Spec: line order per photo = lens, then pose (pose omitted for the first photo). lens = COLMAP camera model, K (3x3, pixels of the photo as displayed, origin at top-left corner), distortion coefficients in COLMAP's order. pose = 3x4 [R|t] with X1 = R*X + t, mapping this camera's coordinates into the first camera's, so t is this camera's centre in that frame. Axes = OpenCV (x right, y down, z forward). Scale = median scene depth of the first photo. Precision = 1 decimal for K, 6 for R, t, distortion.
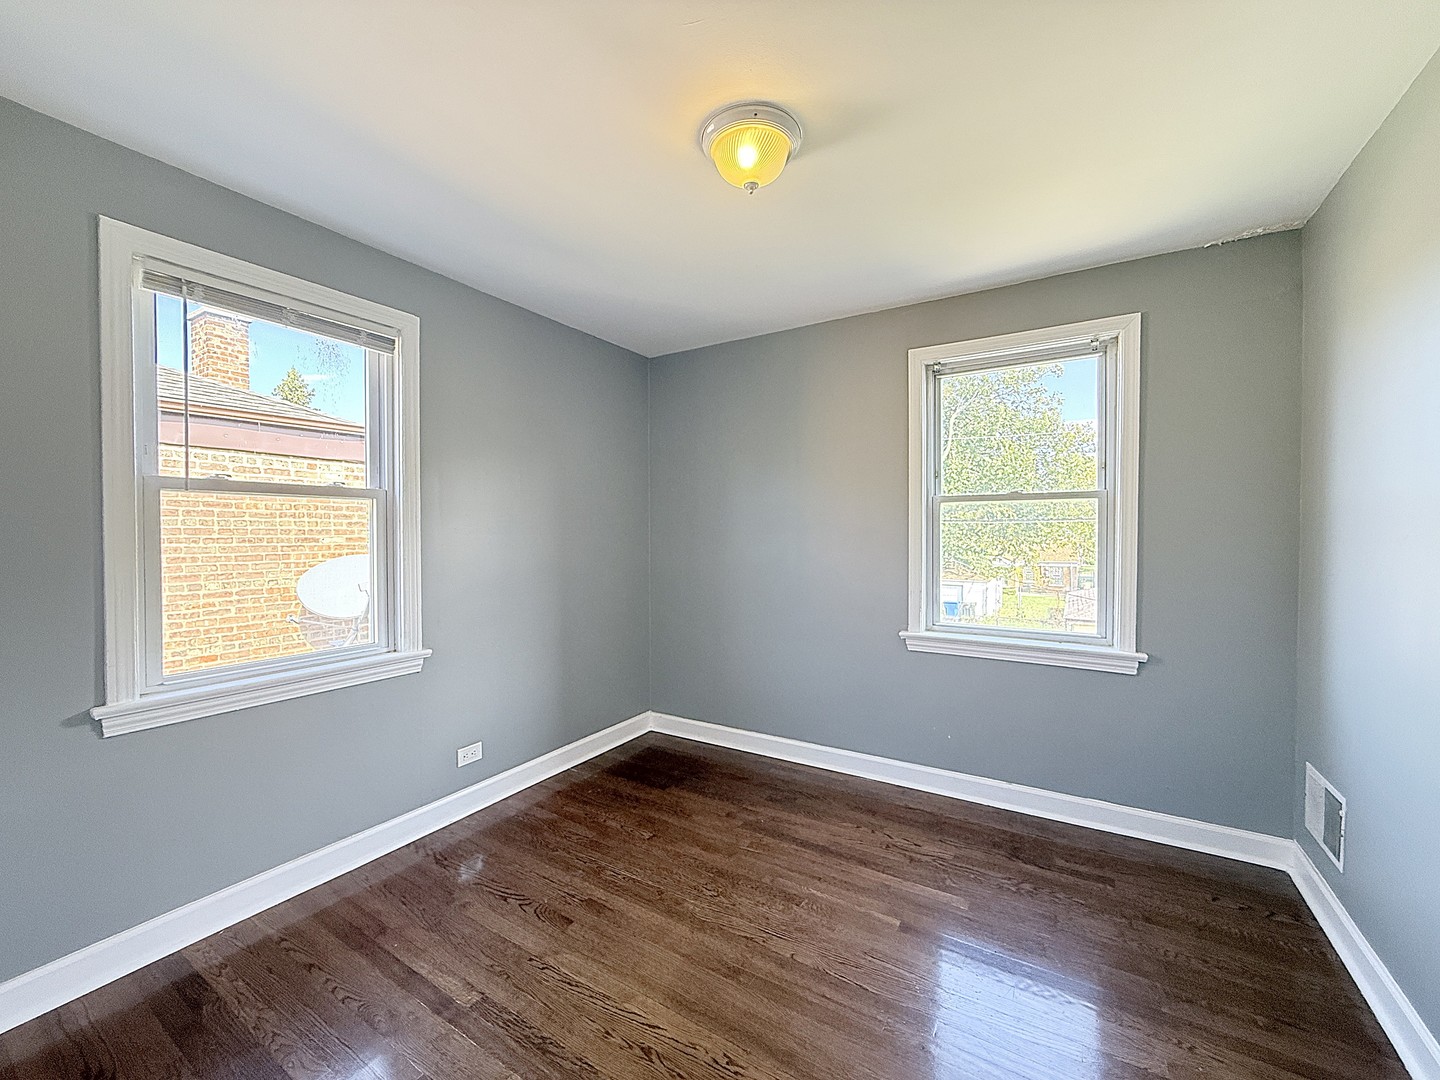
lens RADIAL K [[577.9, 0, 714.9], [0, 577.9, 536.5], [0, 0, 1]] dist [0.000555, -0.000078]
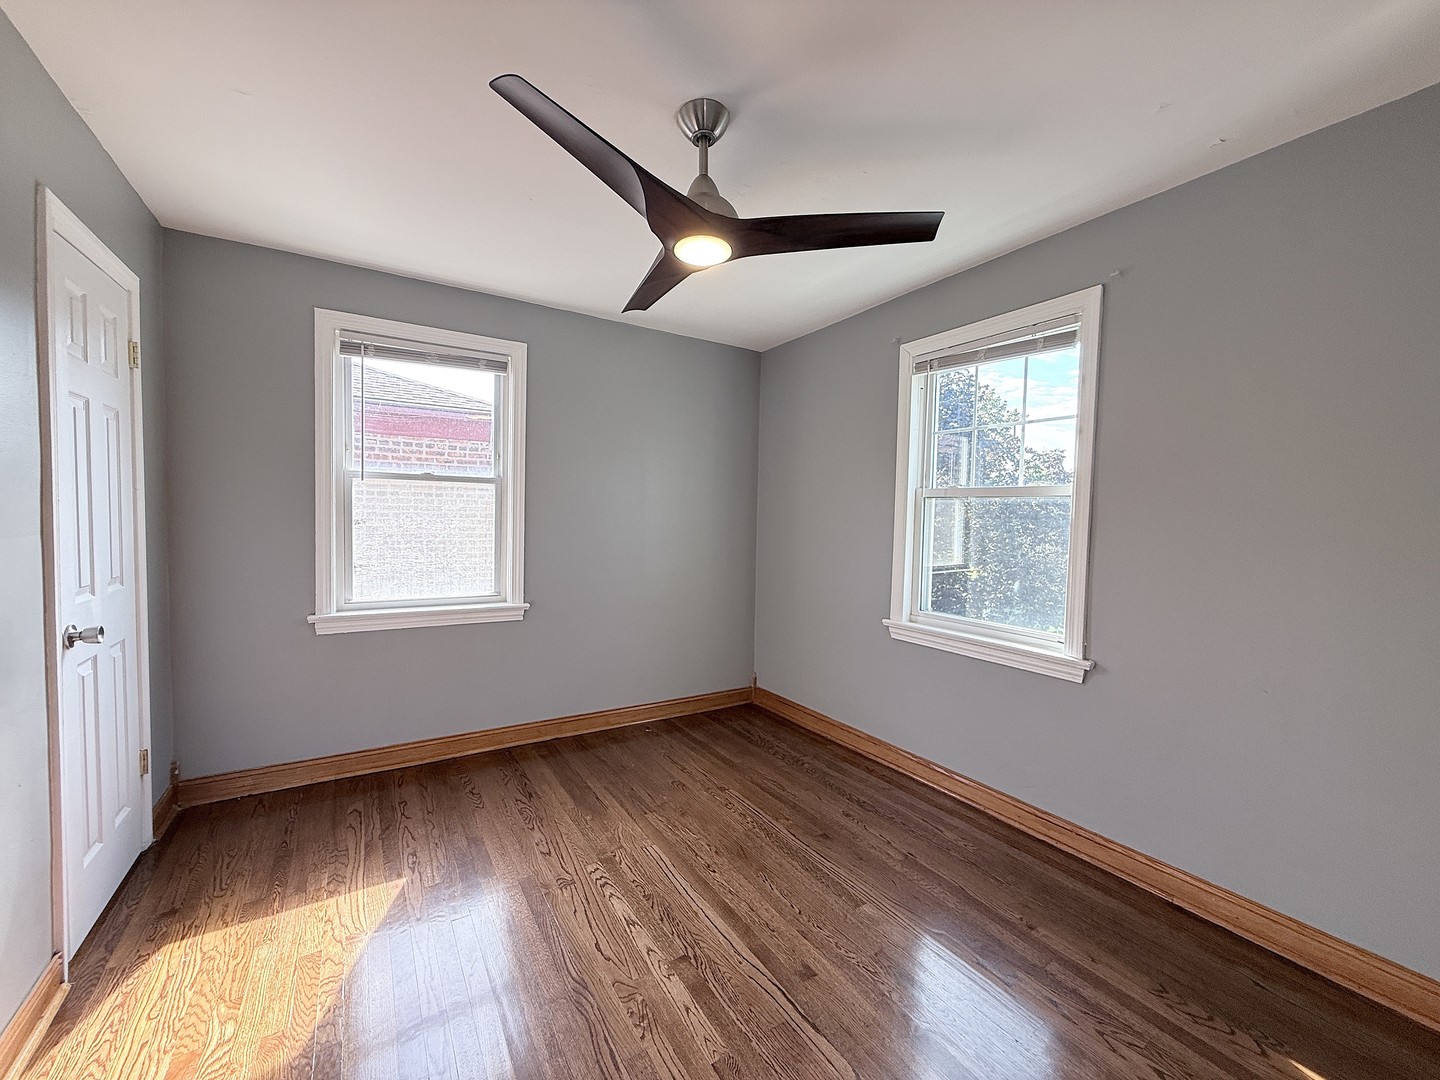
lens RADIAL K [[531.2, 0, 720.0], [0, 531.2, 540.0], [0, 0, 1]] dist [-0.000997, -0.000062]
pose [[0.942238, 0.045621, -0.331822, 0.357107], [-0.035343, 0.998692, 0.036947, -0.000793], [0.333074, -0.023085, 0.942618, 0.014025]]
